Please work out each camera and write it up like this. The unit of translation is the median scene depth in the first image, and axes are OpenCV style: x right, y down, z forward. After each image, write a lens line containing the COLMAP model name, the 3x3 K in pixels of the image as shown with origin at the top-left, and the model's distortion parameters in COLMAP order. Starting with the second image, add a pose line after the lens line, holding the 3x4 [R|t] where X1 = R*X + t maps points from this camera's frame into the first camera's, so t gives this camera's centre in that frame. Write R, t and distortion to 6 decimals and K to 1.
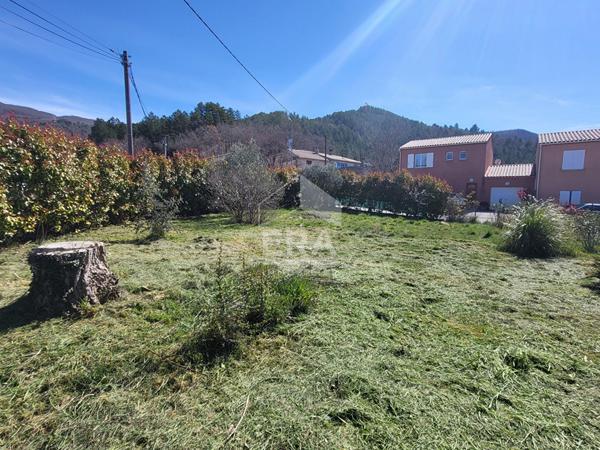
lens RADIAL K [[321.5, 0, 300.0], [0, 321.5, 225.0], [0, 0, 1]] dist [0.016084, -0.000704]
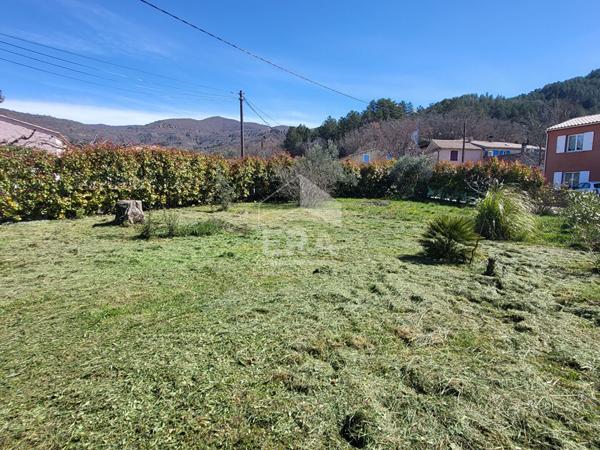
lens RADIAL K [[321.5, 0, 300.0], [0, 321.5, 225.0], [0, 0, 1]] dist [0.016084, -0.000704]
pose [[0.850654, 0.055642, -0.522773, 0.229047], [-0.046524, 0.998449, 0.030569, 0.013774], [0.523663, -0.001682, 0.851924, -0.061914]]
